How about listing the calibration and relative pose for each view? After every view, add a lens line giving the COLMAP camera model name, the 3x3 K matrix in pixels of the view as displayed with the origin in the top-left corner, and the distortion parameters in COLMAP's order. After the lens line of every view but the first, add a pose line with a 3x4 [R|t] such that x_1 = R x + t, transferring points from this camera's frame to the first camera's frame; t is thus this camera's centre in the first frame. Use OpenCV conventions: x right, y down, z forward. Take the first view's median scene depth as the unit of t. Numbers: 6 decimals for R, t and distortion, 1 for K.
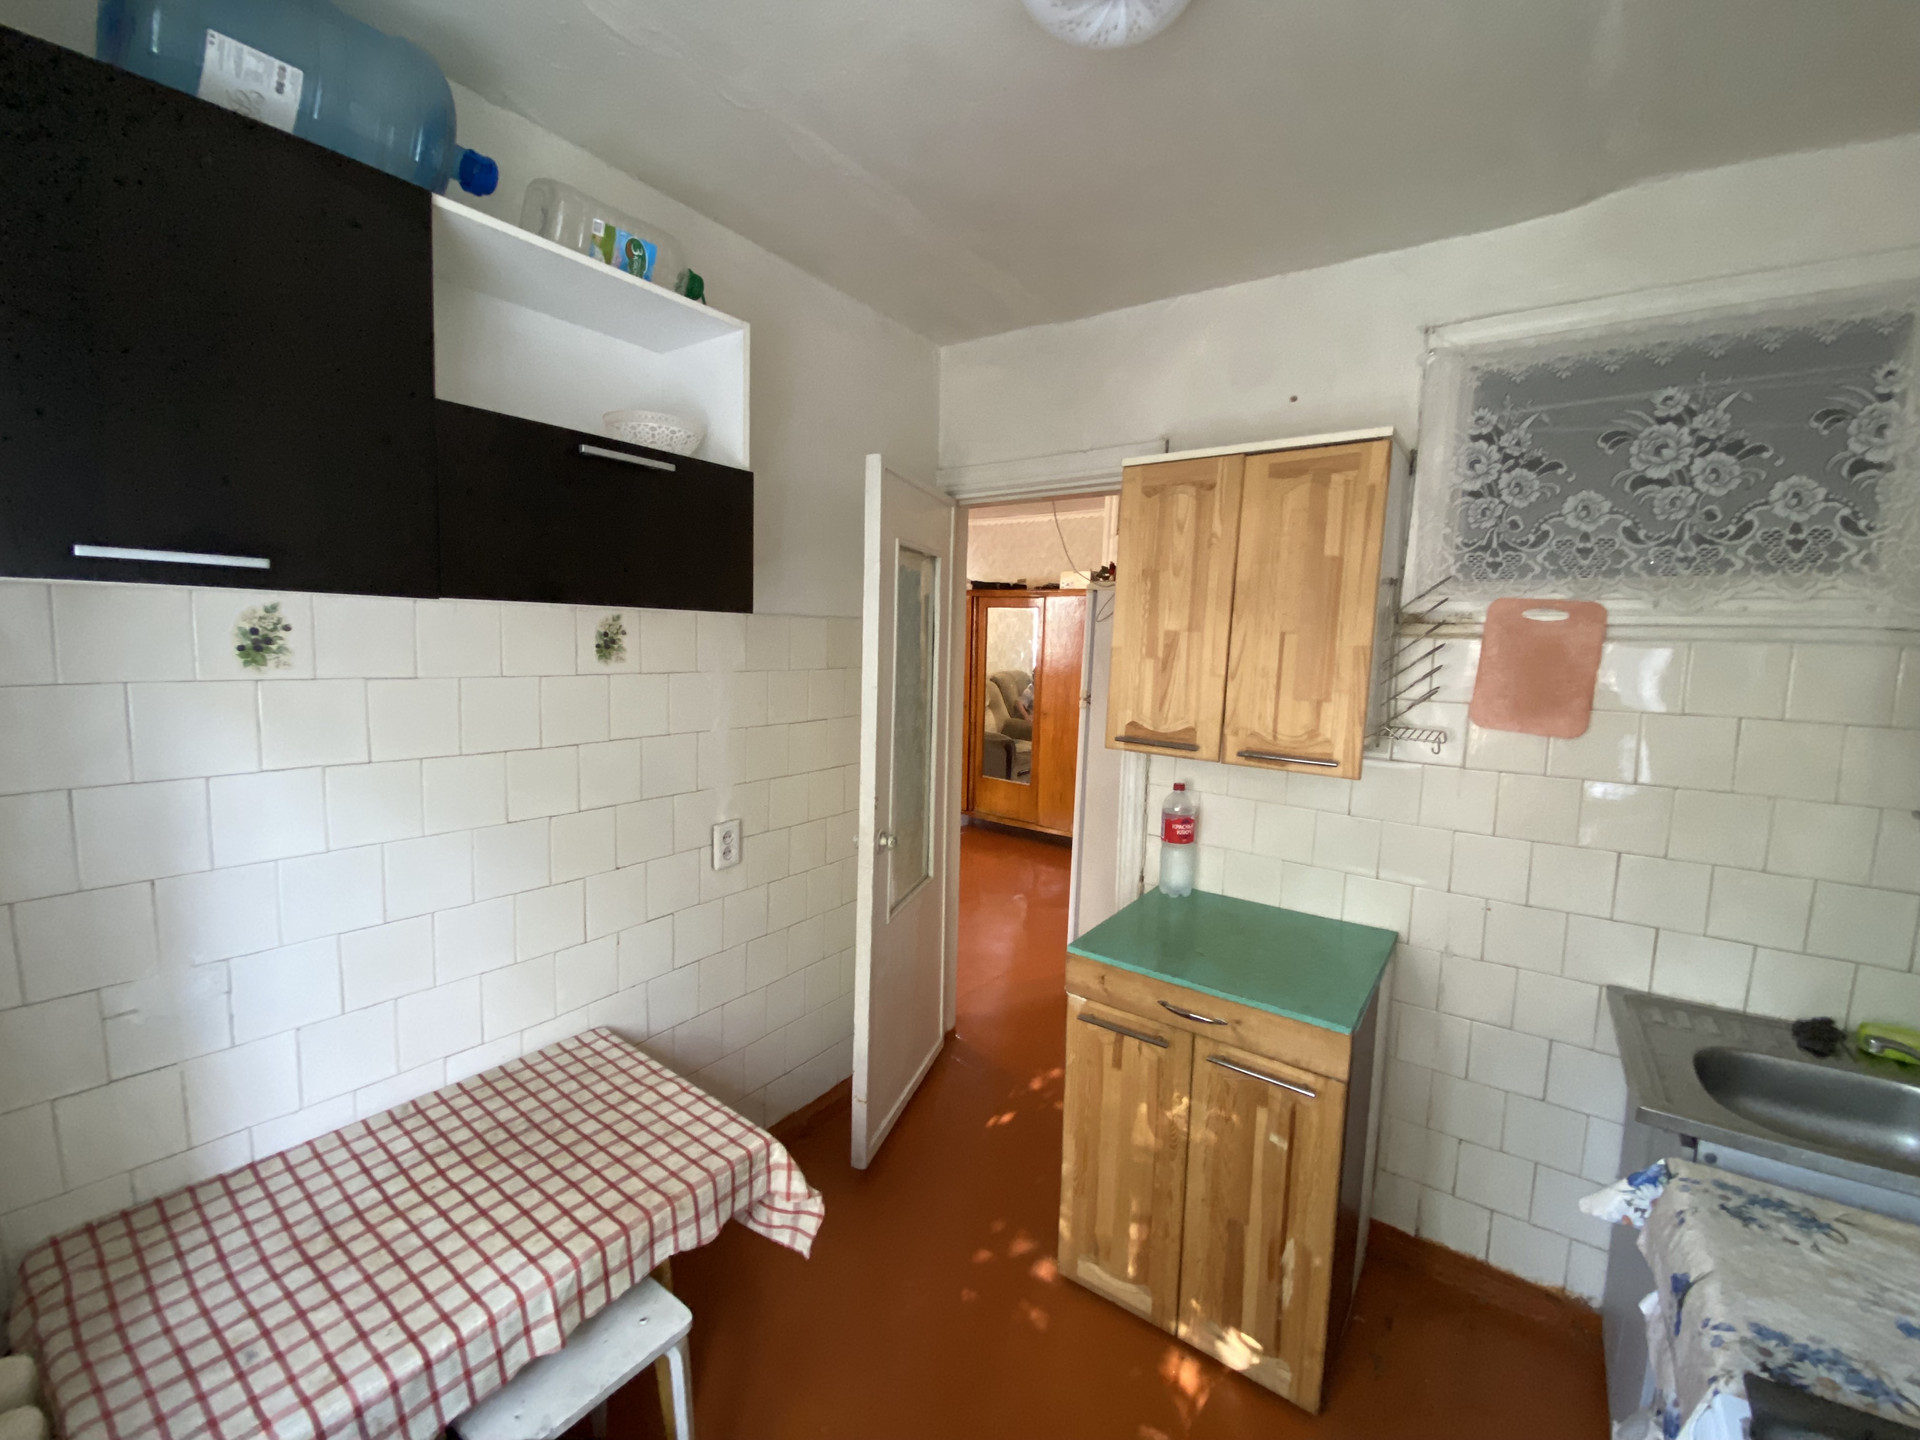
lens RADIAL K [[781.2, 0, 956.3], [0, 781.2, 717.0], [0, 0, 1]] dist [0.022009, -0.021002]
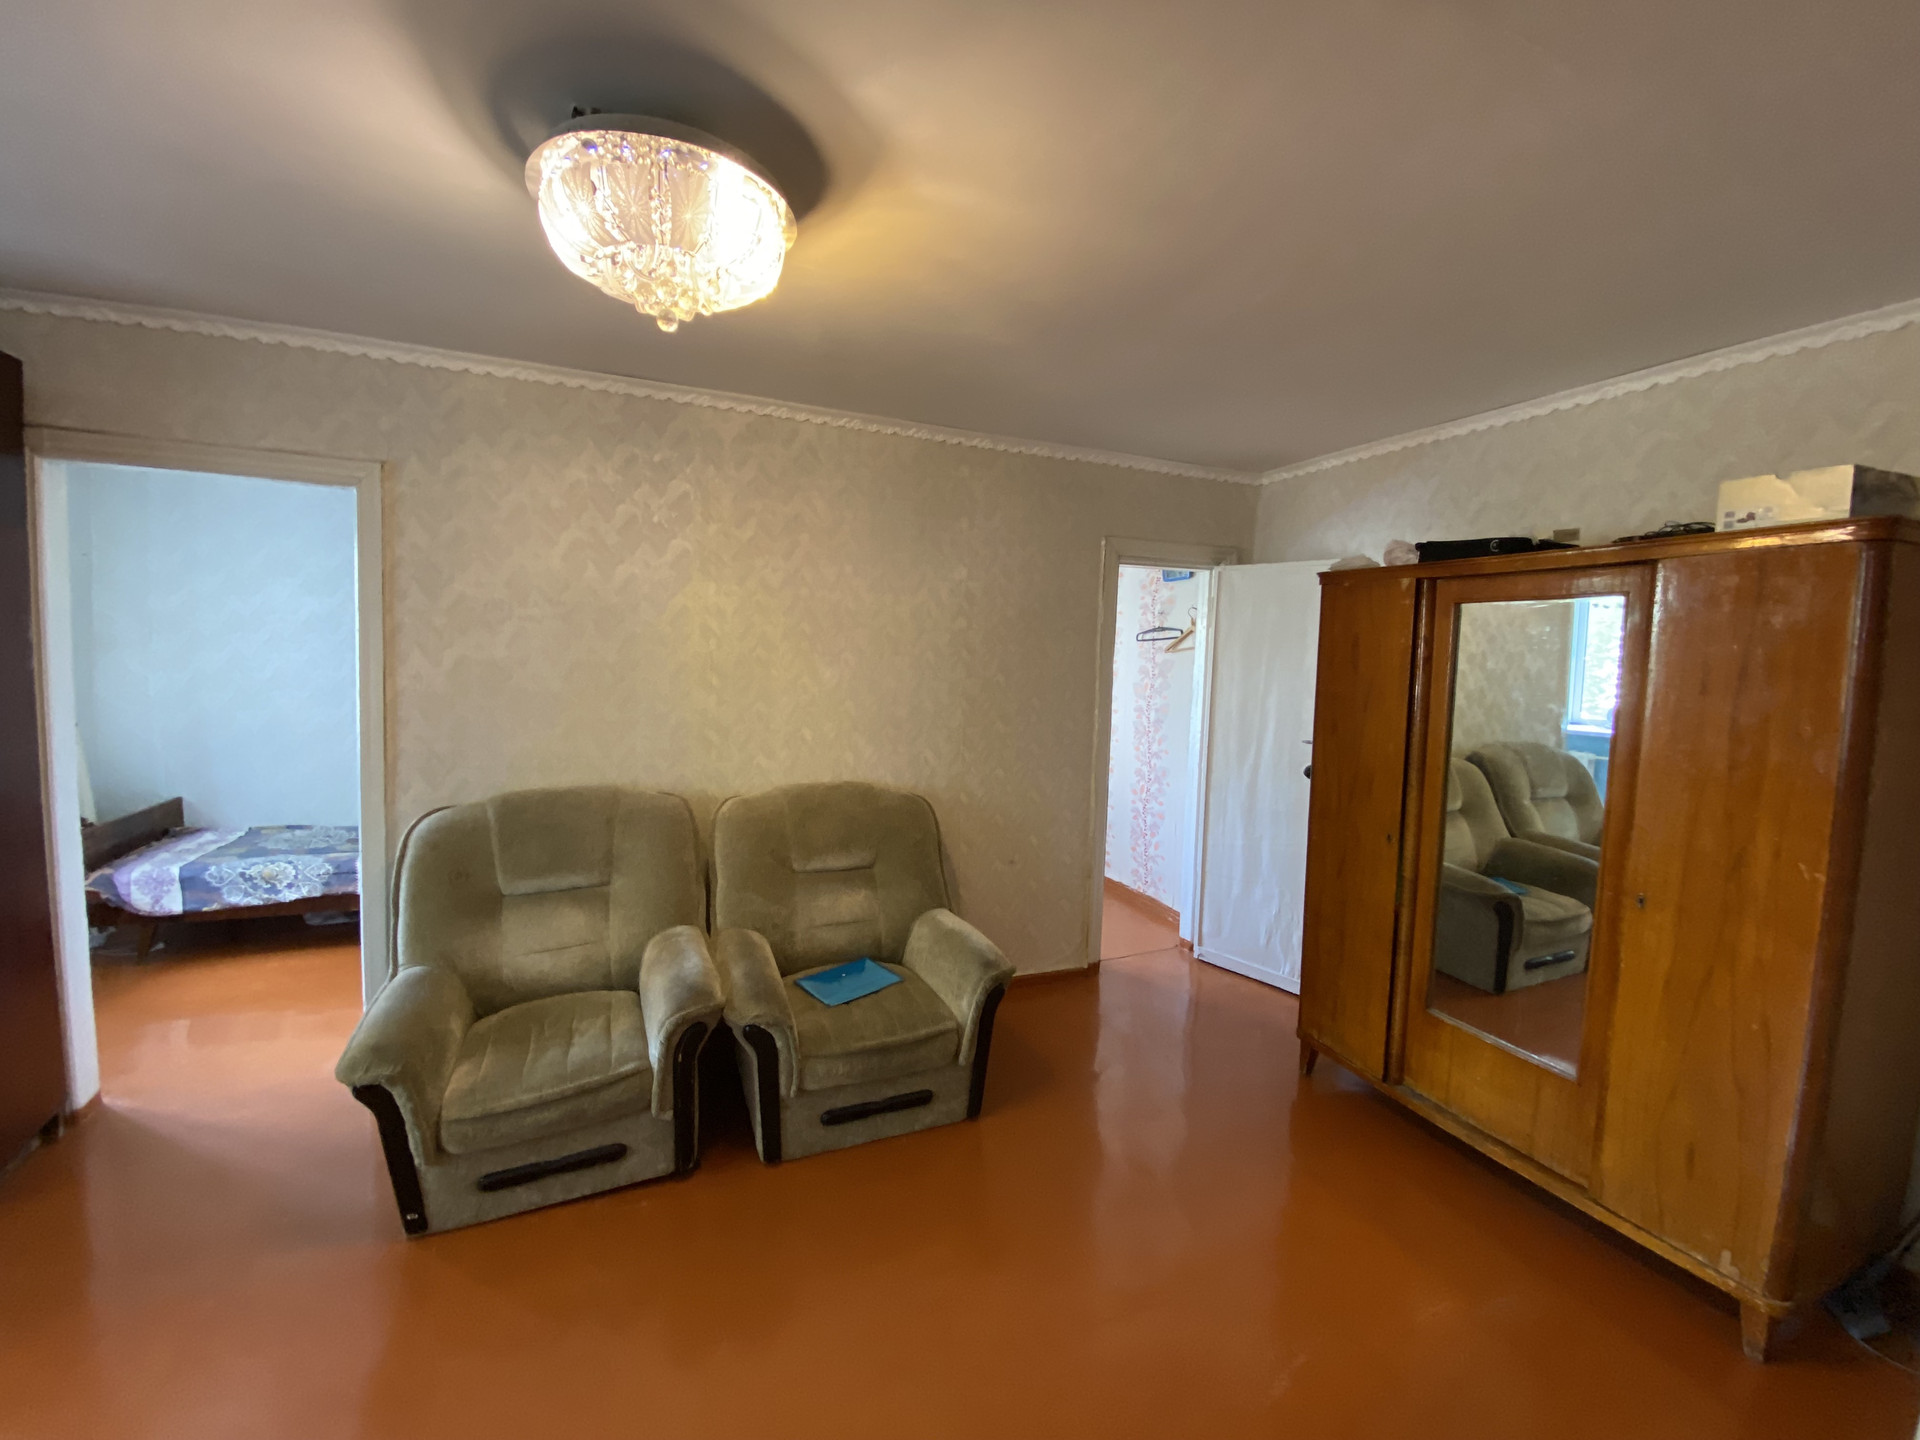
lens RADIAL K [[781.2, 0, 956.3], [0, 781.2, 717.0], [0, 0, 1]] dist [0.022009, -0.021002]
pose [[0.856319, 0.038846, -0.514984, 0.101459], [-0.063450, 0.997526, -0.030261, -0.182909], [0.512534, 0.058589, 0.856666, 1.828652]]
